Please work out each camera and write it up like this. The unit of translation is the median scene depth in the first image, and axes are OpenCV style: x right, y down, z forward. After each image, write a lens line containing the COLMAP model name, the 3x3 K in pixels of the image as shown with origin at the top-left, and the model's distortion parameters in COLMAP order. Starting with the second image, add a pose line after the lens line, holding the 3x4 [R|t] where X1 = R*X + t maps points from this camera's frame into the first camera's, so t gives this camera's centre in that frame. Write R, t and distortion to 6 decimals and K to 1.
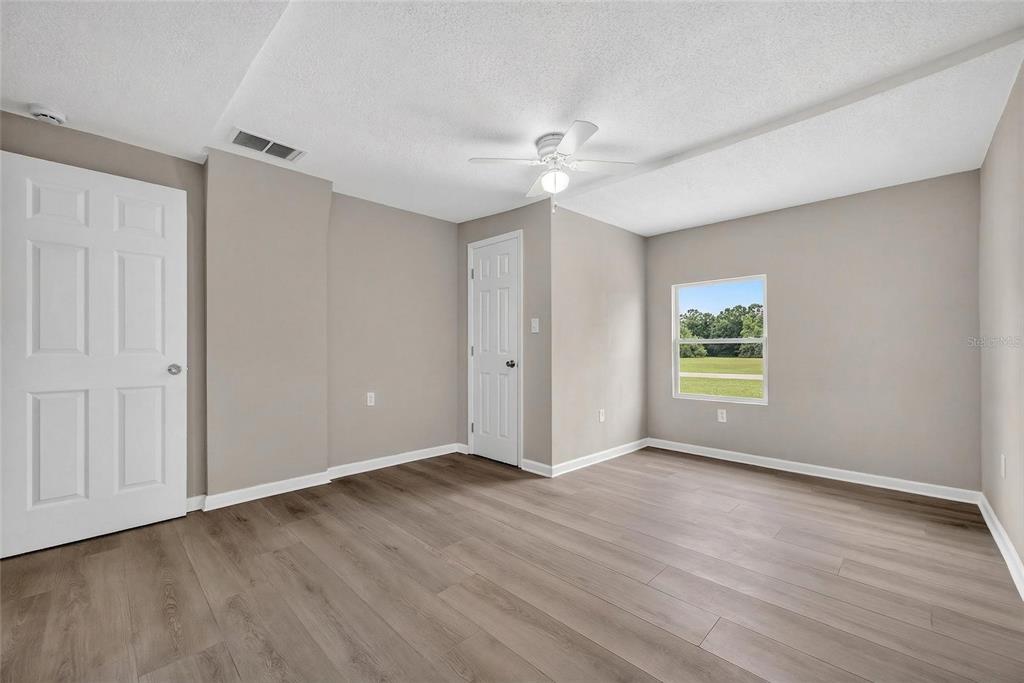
lens RADIAL K [[413.0, 0, 512.1], [0, 413.0, 349.7], [0, 0, 1]] dist [-0.004164, 0.000102]
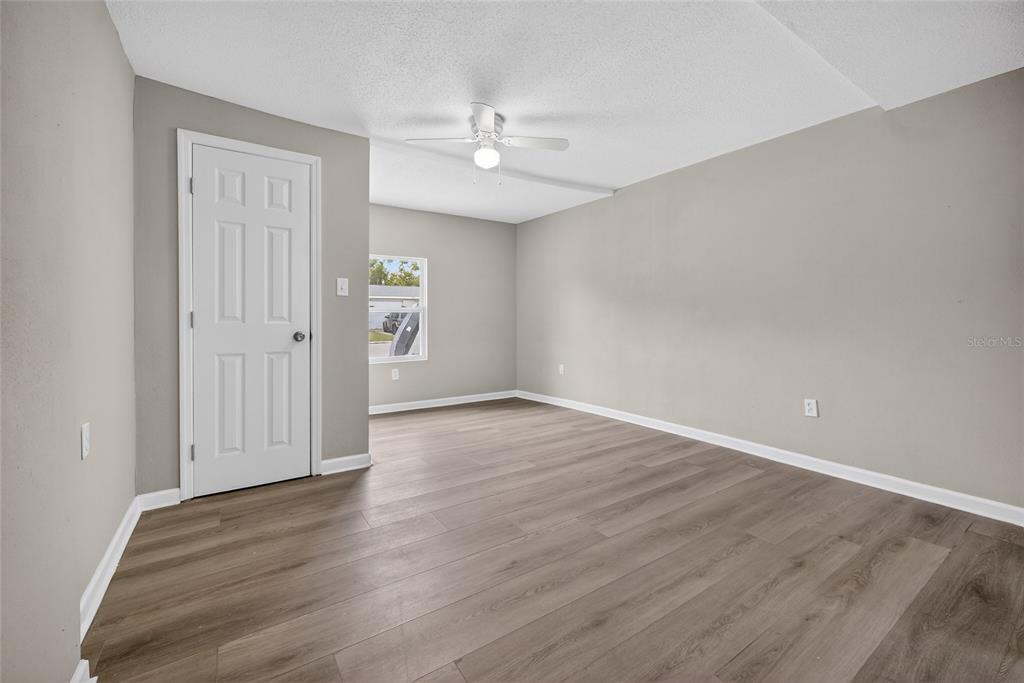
lens RADIAL K [[413.0, 0, 514.2], [0, 413.0, 317.6], [0, 0, 1]] dist [-0.004164, 0.000102]
pose [[0.188032, 0.002424, 0.982160, -0.749960], [-0.003064, 0.999994, -0.001881, 0.001755], [-0.982158, -0.002655, 0.188038, 0.588655]]
